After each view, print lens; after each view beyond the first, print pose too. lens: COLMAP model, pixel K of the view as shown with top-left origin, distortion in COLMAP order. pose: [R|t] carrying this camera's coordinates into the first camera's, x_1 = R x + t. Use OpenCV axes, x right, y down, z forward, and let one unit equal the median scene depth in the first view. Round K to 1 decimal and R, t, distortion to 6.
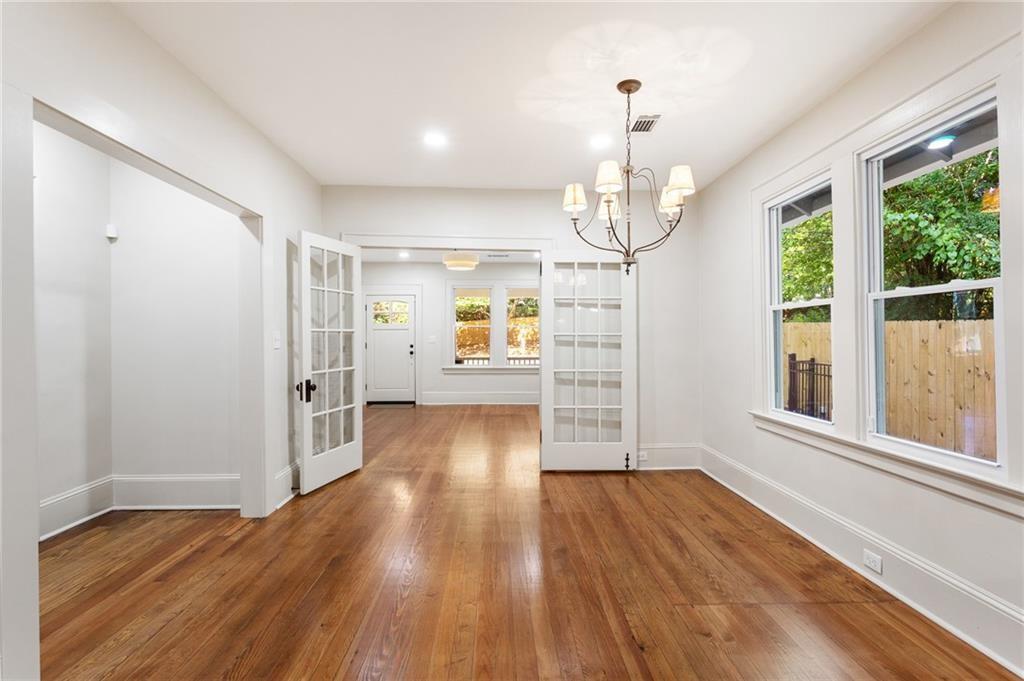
lens RADIAL K [[505.8, 0, 512.0], [0, 505.8, 335.7], [0, 0, 1]] dist [-0.013228, 0.006014]
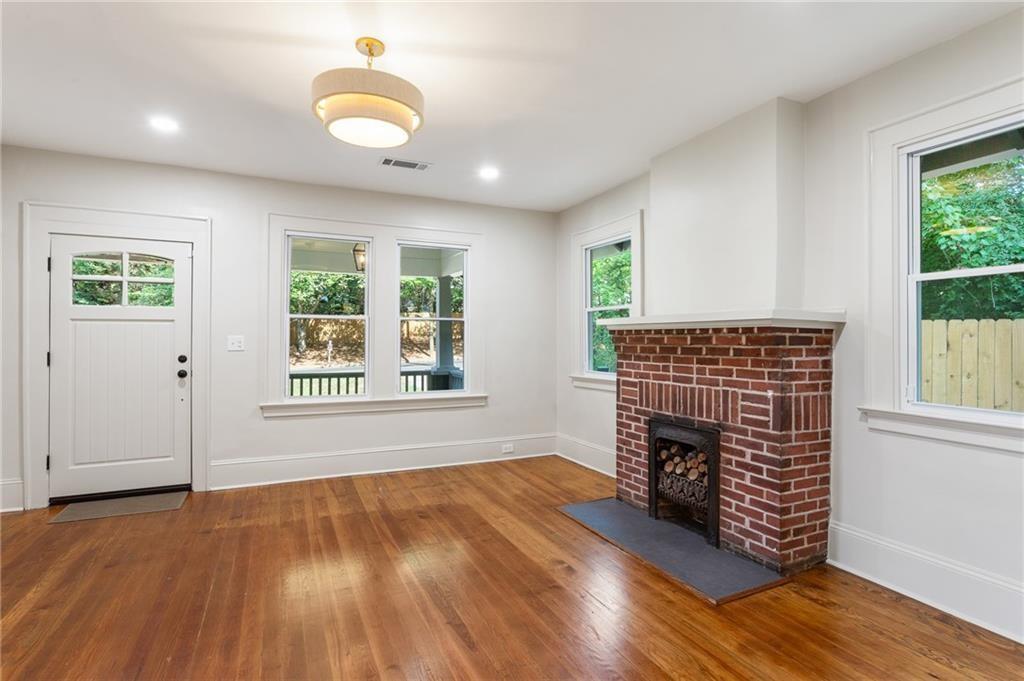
lens RADIAL K [[505.8, 0, 514.8], [0, 505.8, 337.4], [0, 0, 1]] dist [-0.013228, 0.006014]
pose [[0.918933, 0.005835, 0.394370, -0.222092], [-0.005878, 0.999982, -0.001099, 0.002297], [-0.394369, -0.001308, 0.918951, 1.017547]]
